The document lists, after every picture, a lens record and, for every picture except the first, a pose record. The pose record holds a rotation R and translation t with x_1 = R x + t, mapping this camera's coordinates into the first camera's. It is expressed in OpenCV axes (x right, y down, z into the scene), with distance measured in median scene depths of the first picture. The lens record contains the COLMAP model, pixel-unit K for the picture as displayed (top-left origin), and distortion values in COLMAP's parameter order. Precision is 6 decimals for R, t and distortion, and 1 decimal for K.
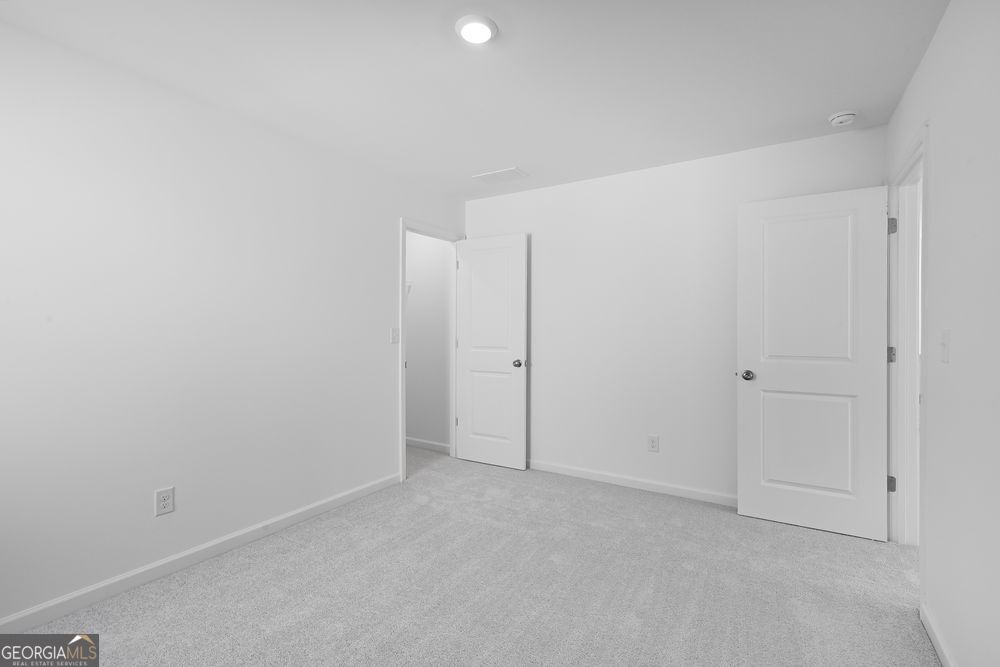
lens RADIAL K [[448.1, 0, 505.1], [0, 448.1, 331.5], [0, 0, 1]] dist [0.002717, 0.000004]
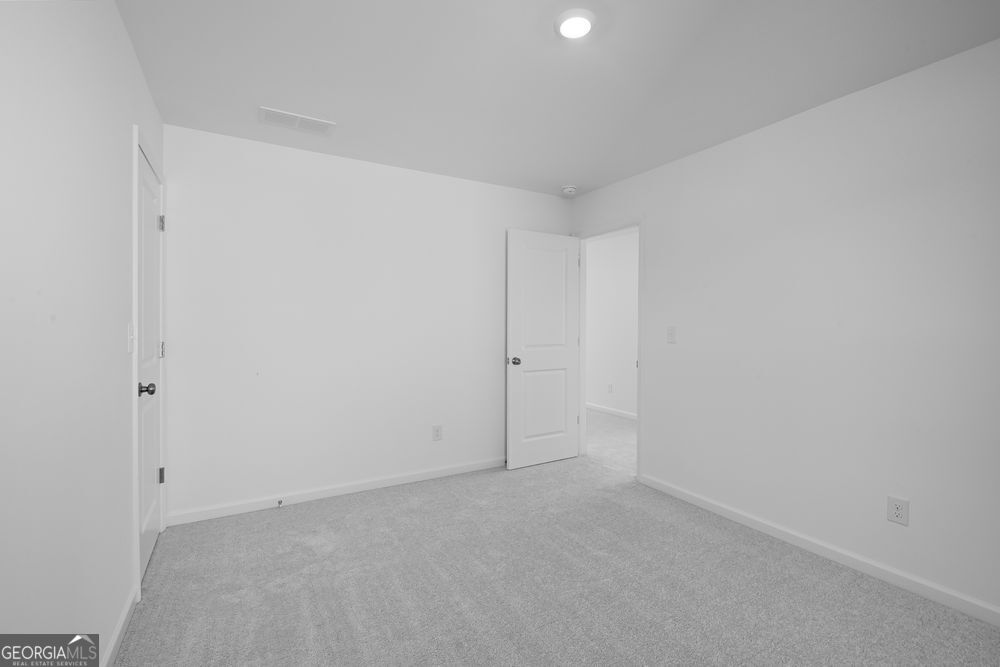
lens RADIAL K [[448.1, 0, 503.5], [0, 448.1, 328.5], [0, 0, 1]] dist [0.002717, 0.000004]
pose [[0.470397, -0.009829, 0.882400, -0.564506], [0.004661, 0.999952, 0.008653, -0.007609], [-0.882443, 0.000042, 0.470420, 0.375653]]
